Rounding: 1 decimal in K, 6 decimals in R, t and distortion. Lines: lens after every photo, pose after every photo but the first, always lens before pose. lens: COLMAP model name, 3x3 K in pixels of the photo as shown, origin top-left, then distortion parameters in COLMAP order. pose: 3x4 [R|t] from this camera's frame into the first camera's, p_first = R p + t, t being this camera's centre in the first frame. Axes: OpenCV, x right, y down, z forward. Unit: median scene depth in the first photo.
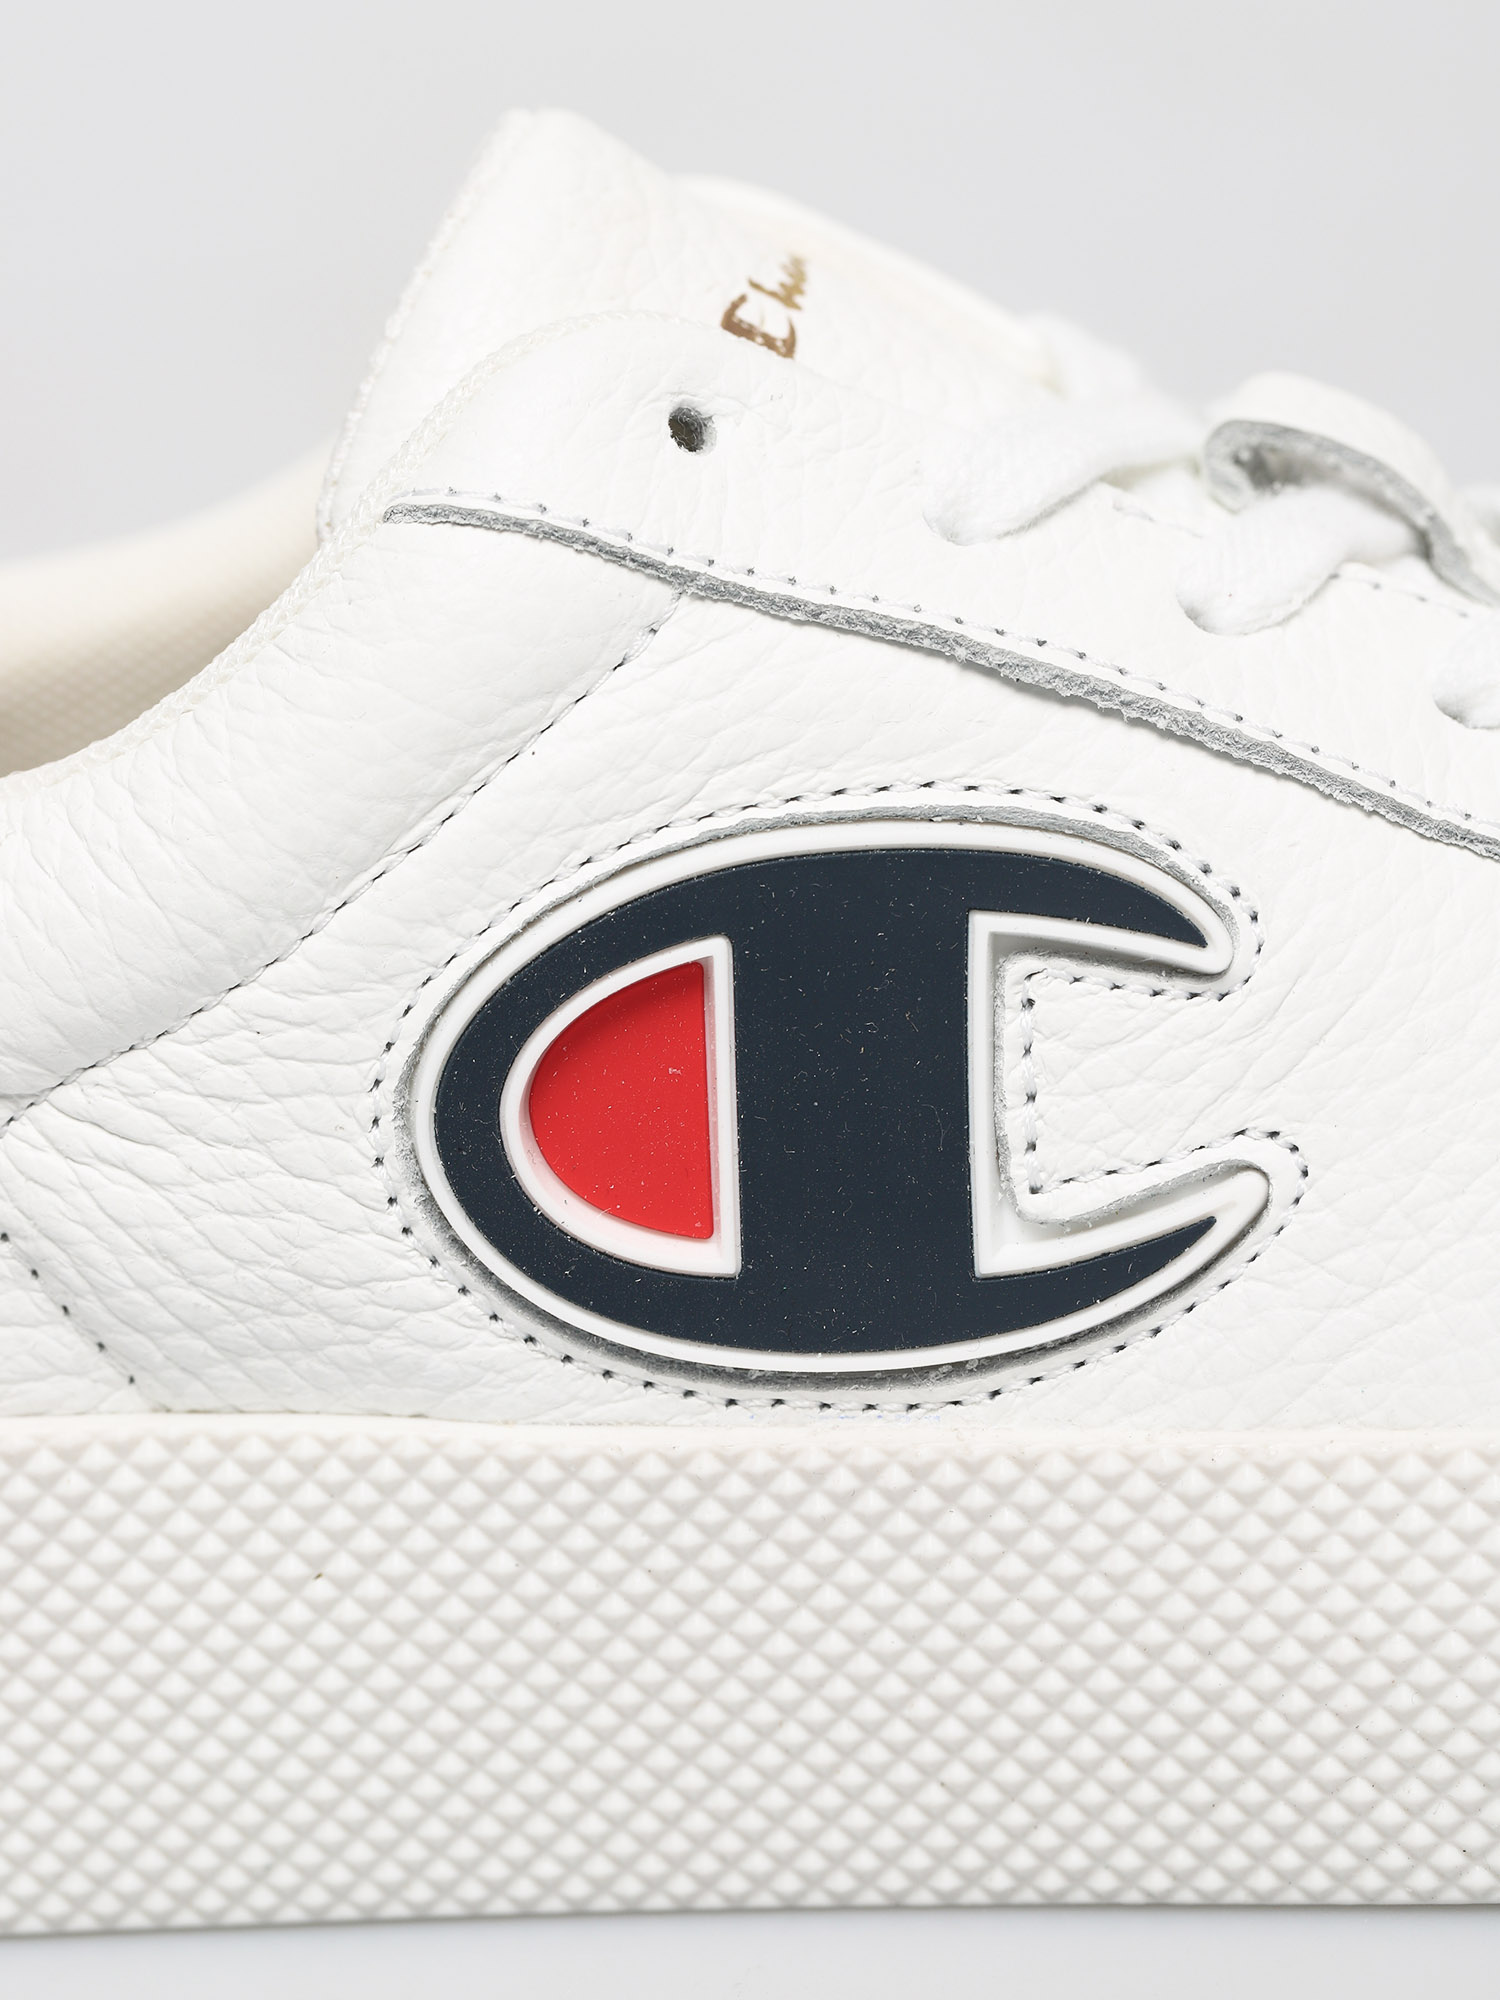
lens RADIAL K [[7952.8, 0, 750.6], [0, 7952.8, 998.4], [0, 0, 1]] dist [-0.079600, 0.000000]
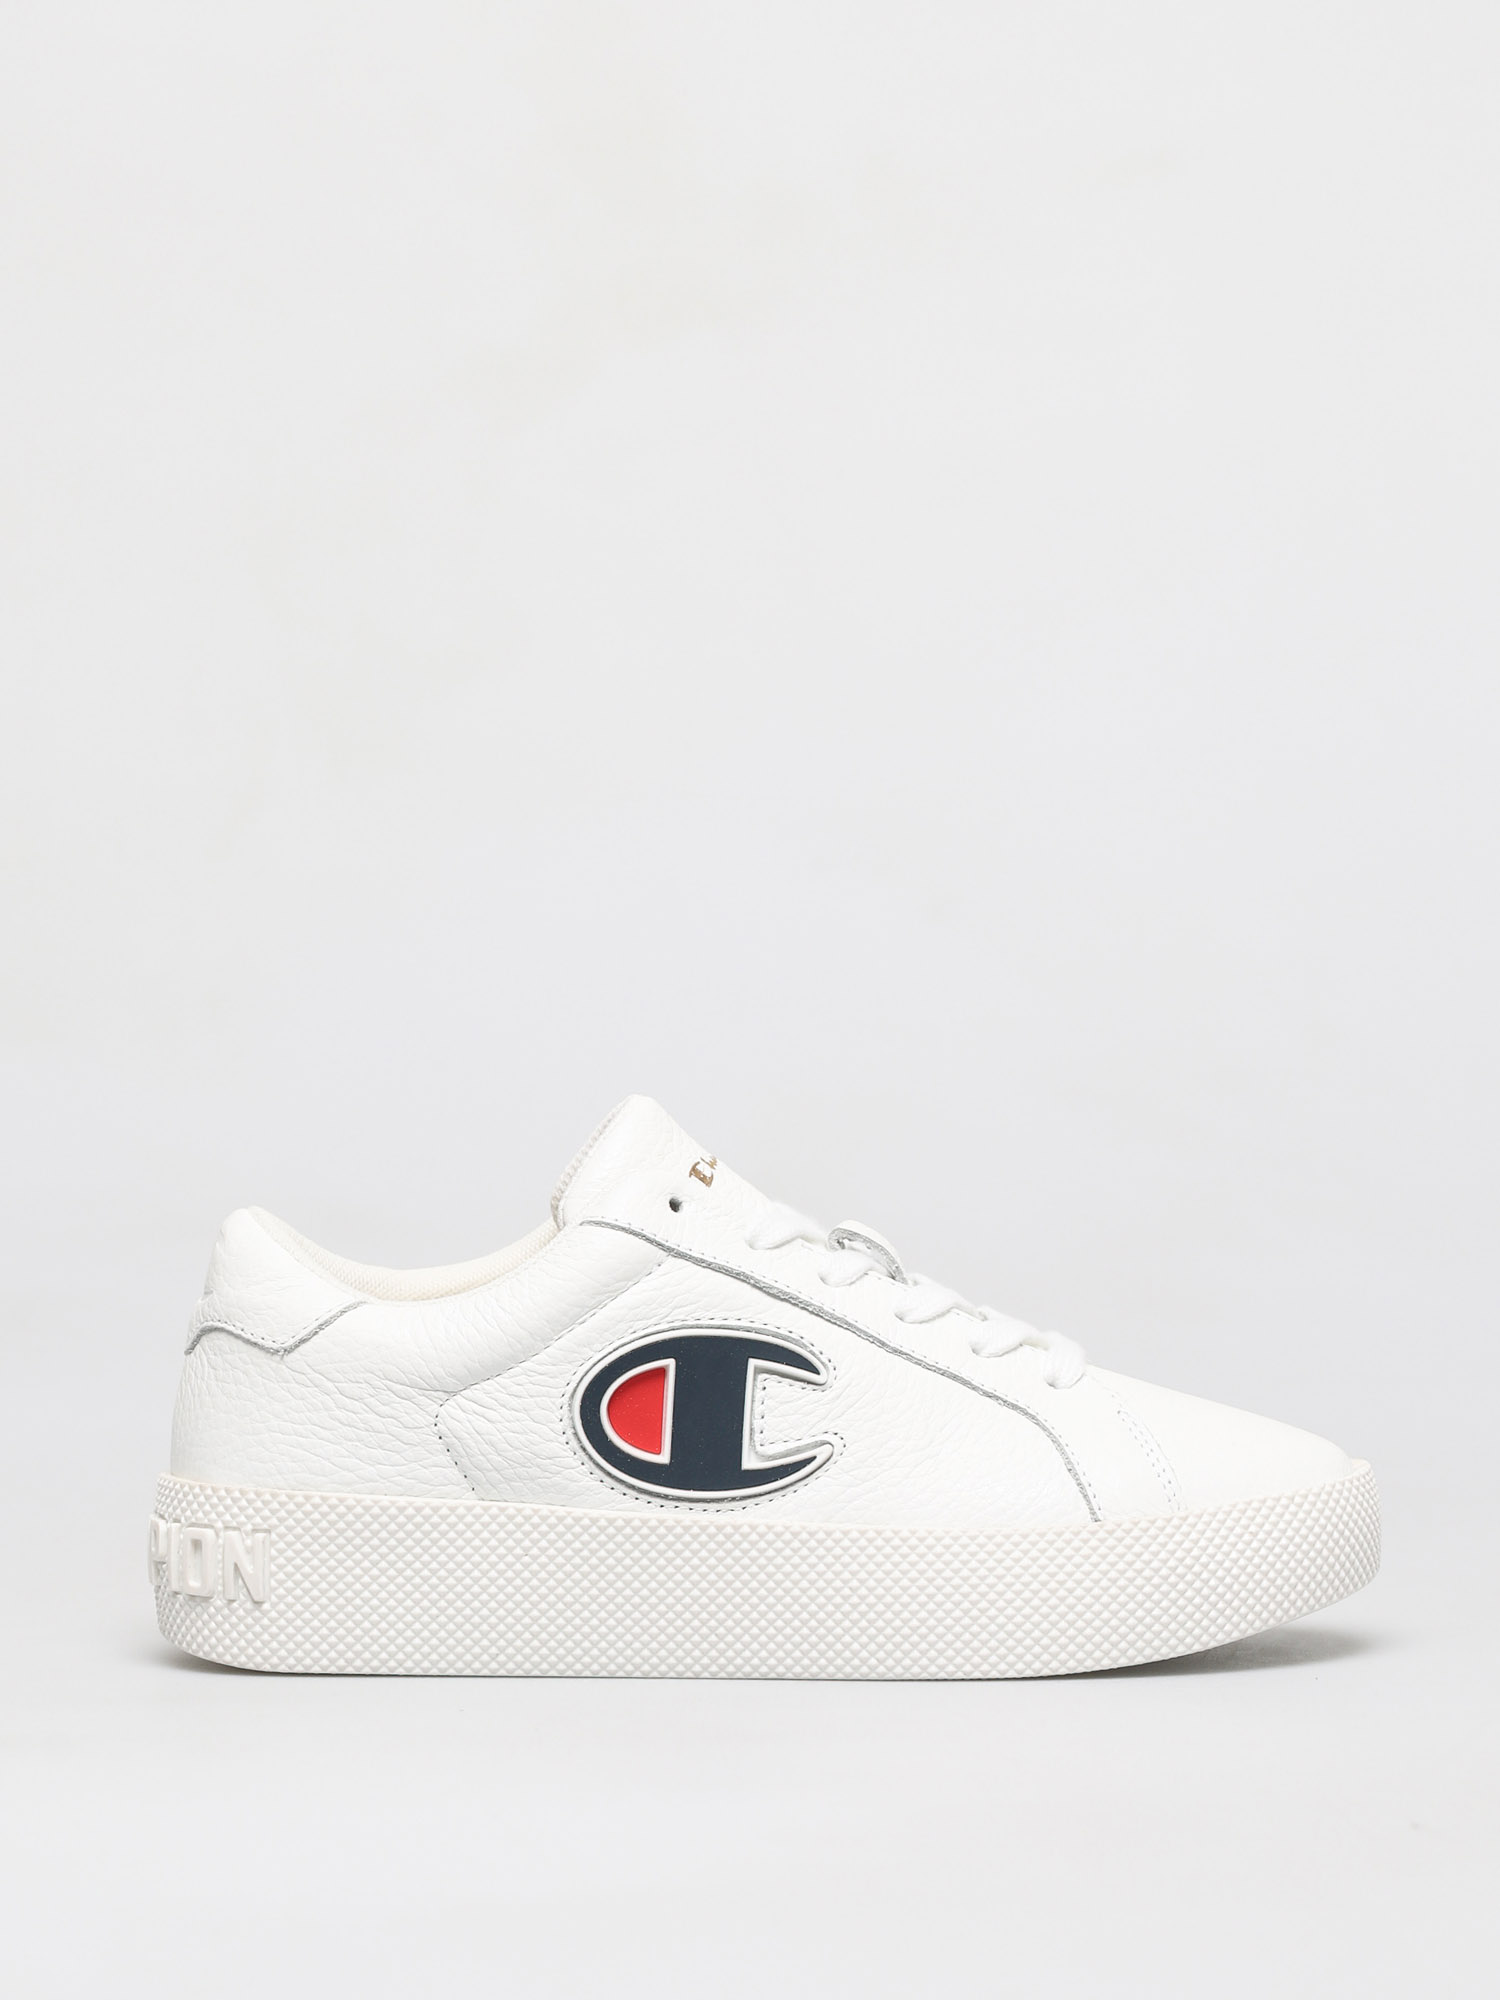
lens RADIAL K [[7952.8, 0, 750.0], [0, 7952.8, 999.2], [0, 0, 1]] dist [-0.079600, 0.000000]
pose [[0.993046, 0.093030, 0.072149, -0.220926], [-0.075162, 0.972675, -0.219668, 0.561999], [-0.090613, 0.212717, 0.972903, -2.206339]]
